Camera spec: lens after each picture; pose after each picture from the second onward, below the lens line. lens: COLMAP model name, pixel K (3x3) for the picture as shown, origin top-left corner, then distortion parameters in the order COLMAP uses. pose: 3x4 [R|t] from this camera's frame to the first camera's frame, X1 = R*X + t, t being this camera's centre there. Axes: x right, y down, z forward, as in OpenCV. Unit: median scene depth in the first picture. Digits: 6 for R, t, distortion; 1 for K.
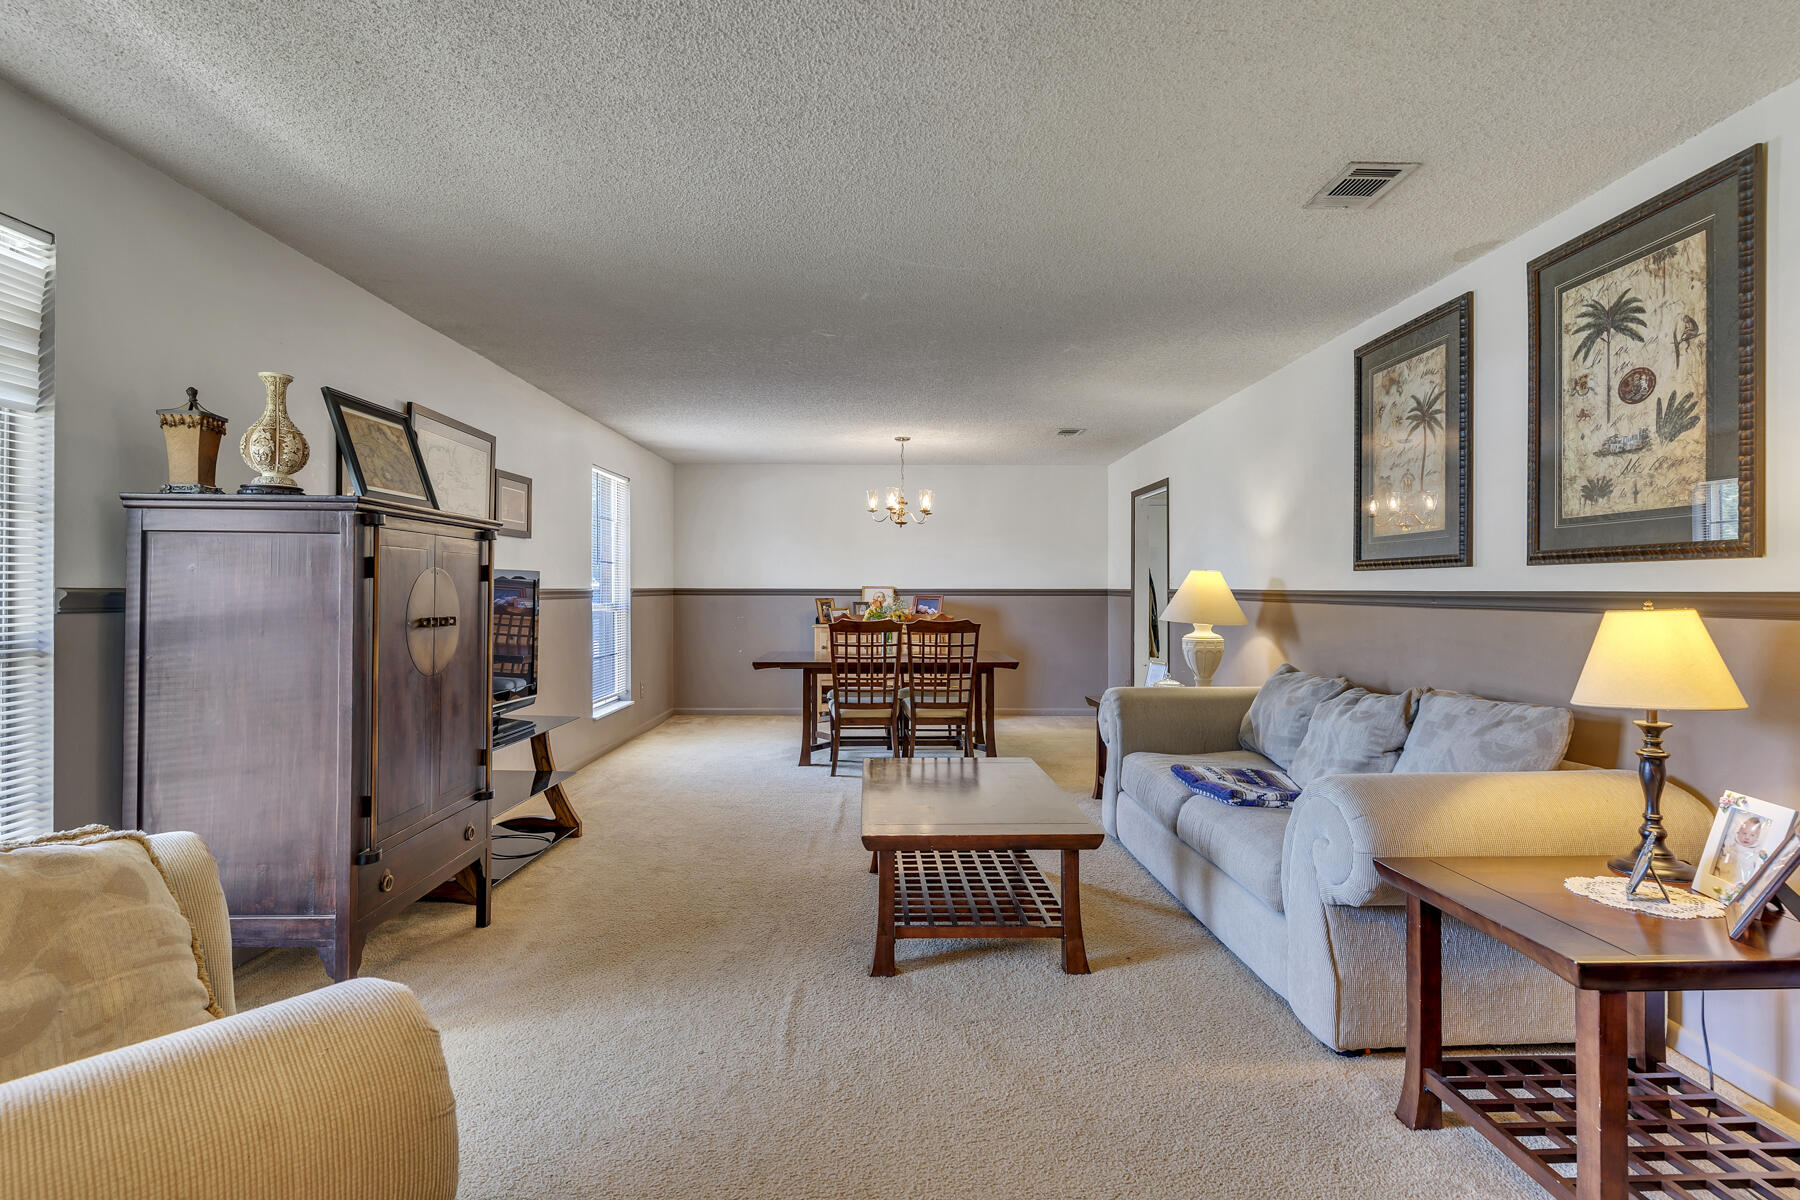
lens RADIAL K [[878.4, 0, 905.9], [0, 878.4, 595.9], [0, 0, 1]] dist [-0.001323, -0.000422]
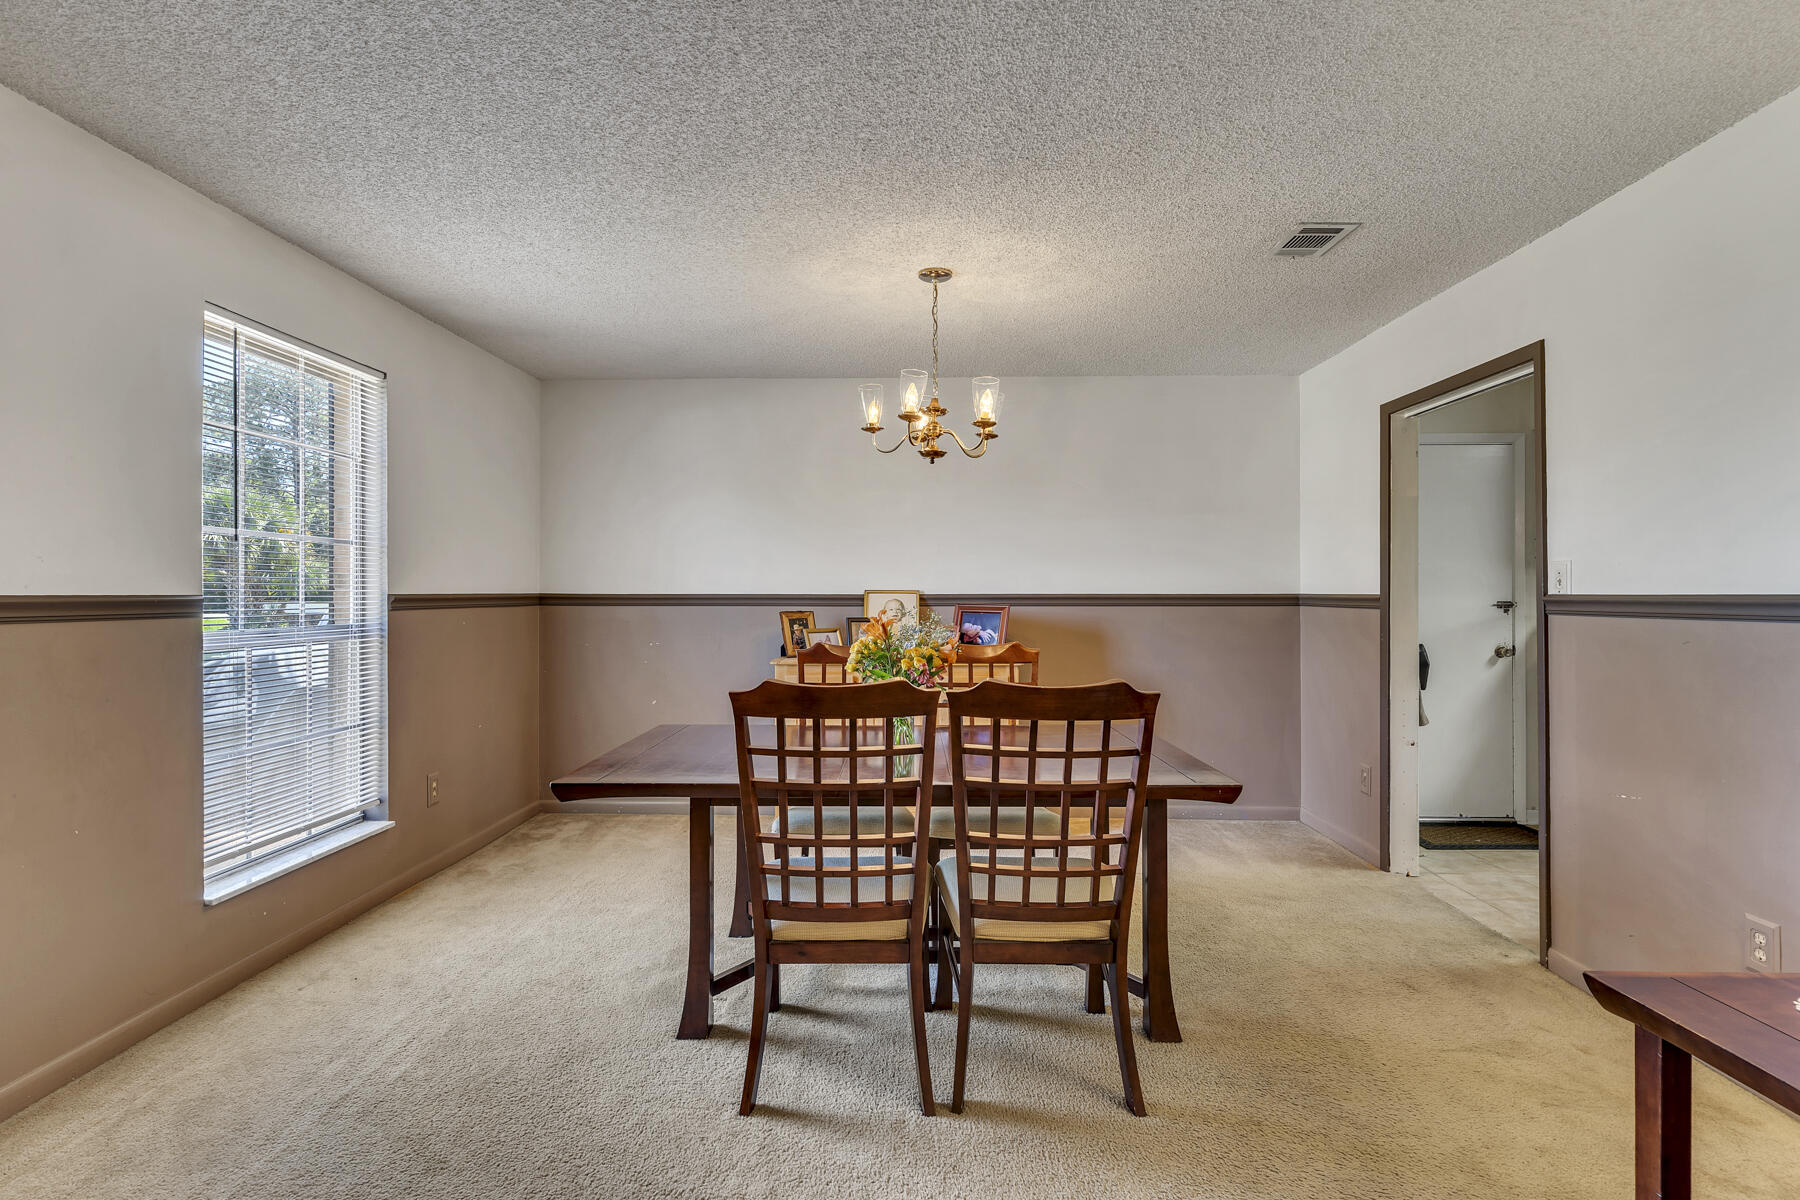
lens RADIAL K [[878.4, 0, 905.9], [0, 878.4, 595.9], [0, 0, 1]] dist [-0.001323, -0.000422]
pose [[0.999436, -0.001519, -0.033550, -0.003933], [0.001325, 0.999982, -0.005796, -0.004496], [0.033558, 0.005748, 0.999420, 0.532894]]
